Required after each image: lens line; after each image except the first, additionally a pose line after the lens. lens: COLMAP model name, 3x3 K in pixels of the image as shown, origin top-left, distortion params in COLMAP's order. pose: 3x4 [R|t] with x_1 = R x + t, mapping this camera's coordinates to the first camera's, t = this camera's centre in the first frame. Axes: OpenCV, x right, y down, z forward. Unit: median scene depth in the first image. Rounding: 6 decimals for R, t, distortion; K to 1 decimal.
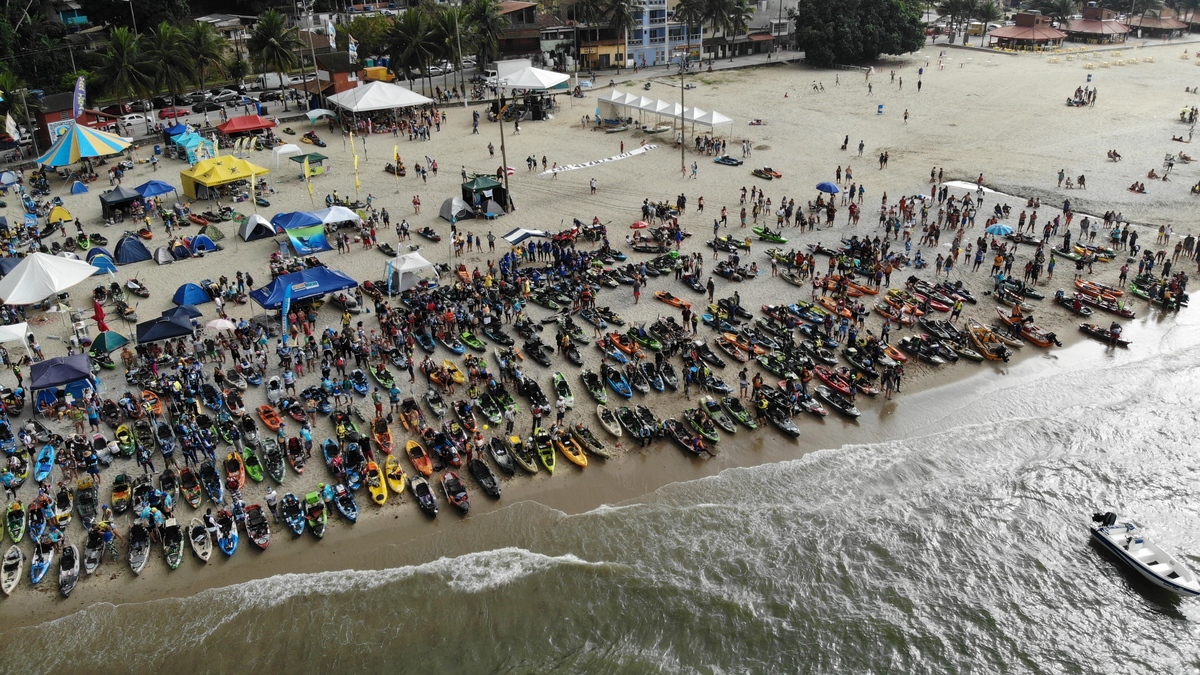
lens RADIAL K [[886.1, 0, 597.9], [0, 886.1, 336.9], [0, 0, 1]] dist [0.029488, -0.134477]
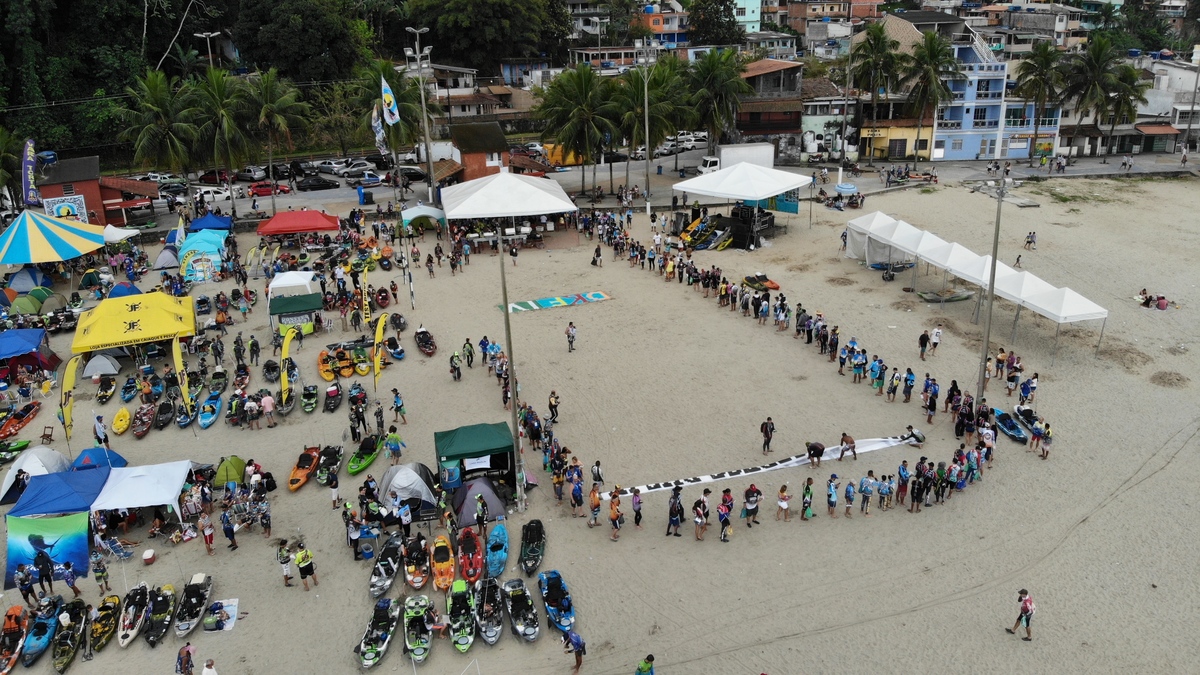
lens RADIAL K [[886.1, 0, 597.7], [0, 886.1, 342.4], [0, 0, 1]] dist [0.029488, -0.134477]
pose [[0.933072, 0.132177, -0.334524, 0.039933], [-0.149424, 0.988425, -0.026235, -0.114262], [0.327185, 0.074466, 0.942022, 0.301105]]
